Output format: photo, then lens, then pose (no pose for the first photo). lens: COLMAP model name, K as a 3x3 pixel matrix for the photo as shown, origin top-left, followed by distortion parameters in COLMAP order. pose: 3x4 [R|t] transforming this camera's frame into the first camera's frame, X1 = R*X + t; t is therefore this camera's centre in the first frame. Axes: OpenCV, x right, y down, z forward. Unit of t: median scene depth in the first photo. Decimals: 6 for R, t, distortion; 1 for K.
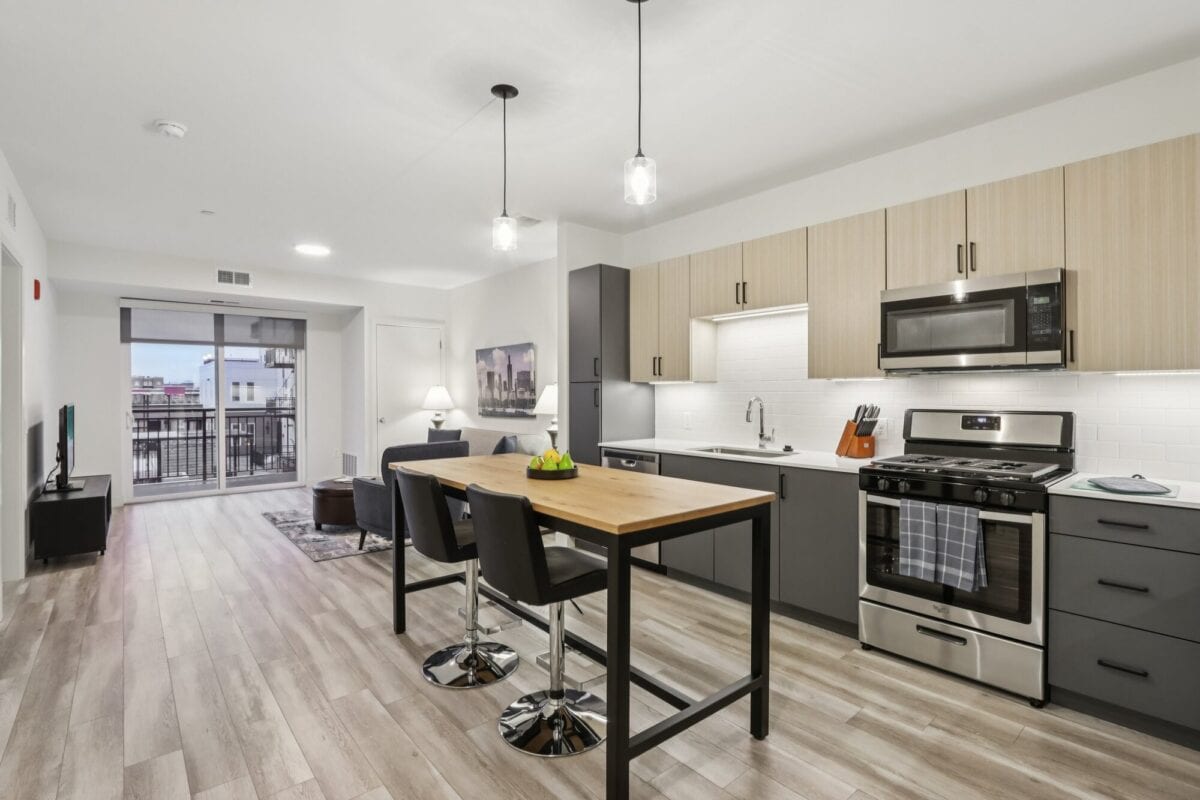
lens RADIAL K [[560.6, 0, 597.5], [0, 560.6, 396.8], [0, 0, 1]] dist [-0.017411, -0.000093]
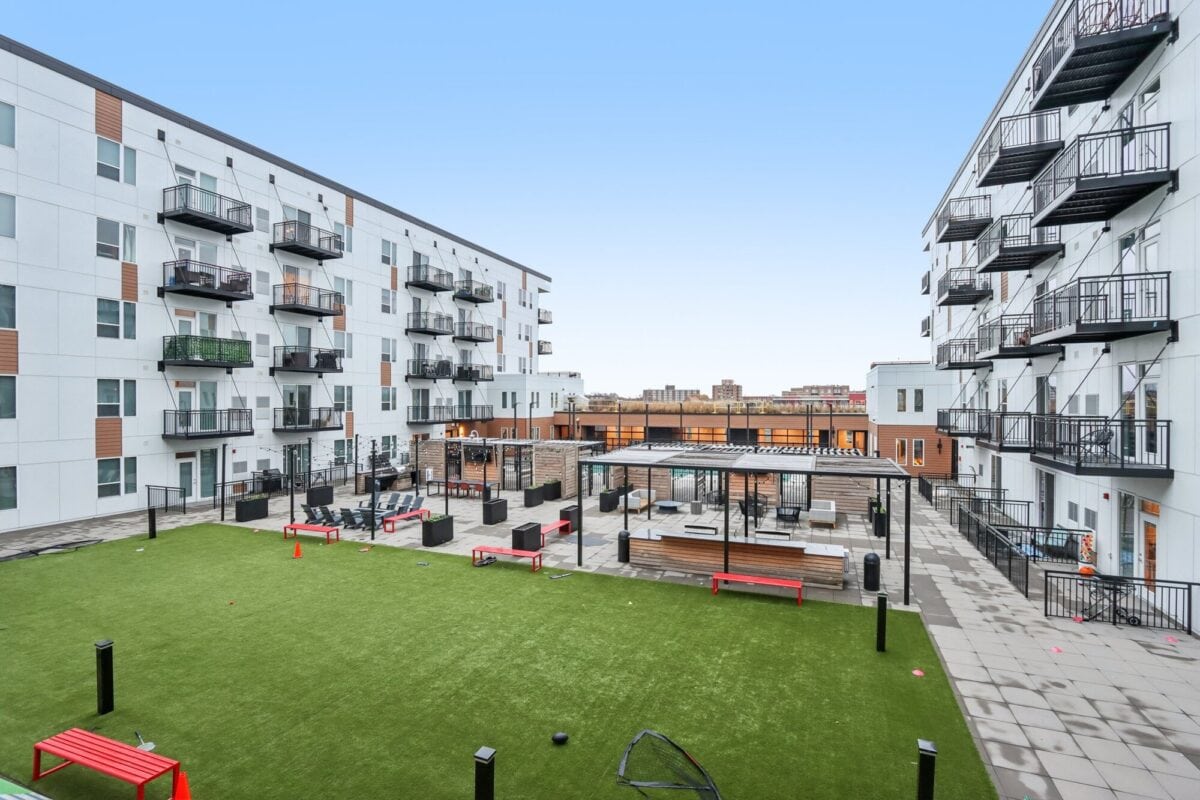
lens RADIAL K [[563.3, 0, 600.0], [0, 563.3, 400.0], [0, 0, 1]] dist [-0.029567, 0.000001]
pose [[0.467979, 0.003936, -0.883731, -0.855248], [-0.009335, 0.999956, -0.000490, -0.037677], [0.883690, 0.008479, 0.467996, 1.464055]]
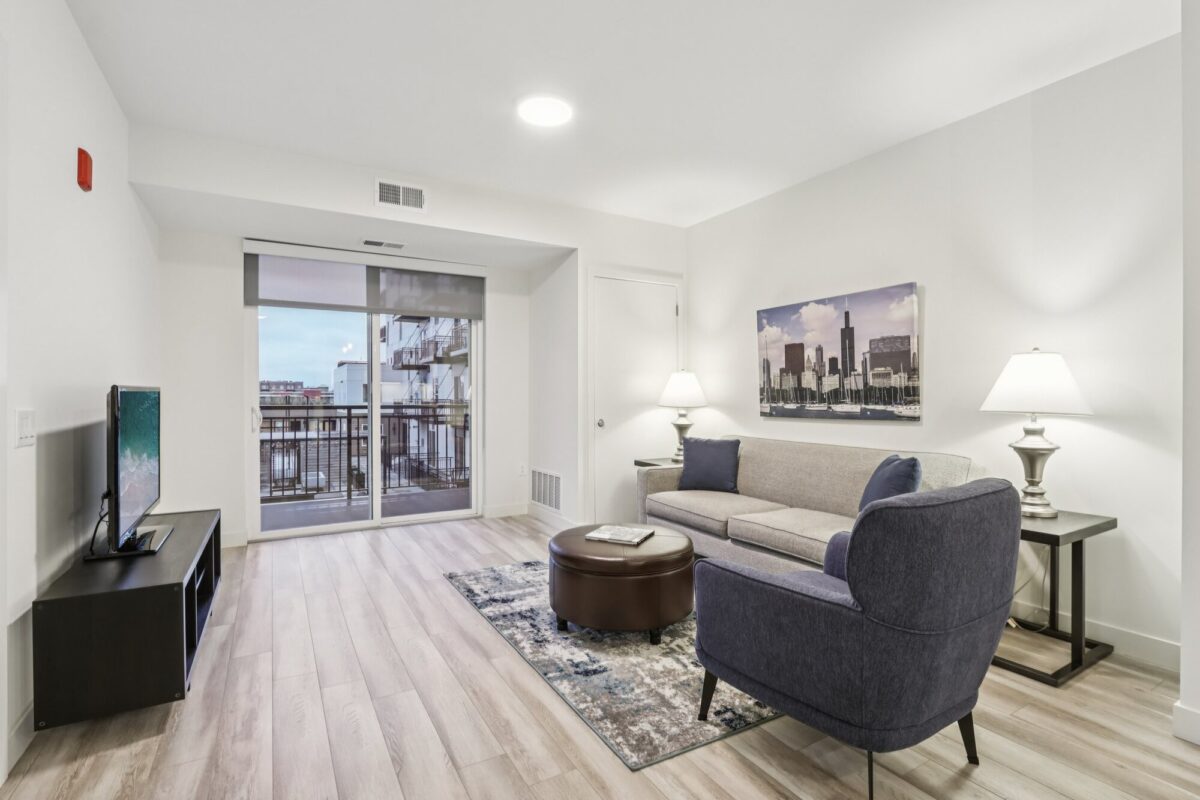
lens RADIAL K [[563.3, 0, 600.0], [0, 563.3, 400.0], [0, 0, 1]] dist [-0.029567, 0.000001]
pose [[0.984640, 0.003976, -0.174550, -0.296786], [-0.004258, 0.999990, -0.001239, 0.017336], [0.174543, 0.001963, 0.984648, 0.384432]]
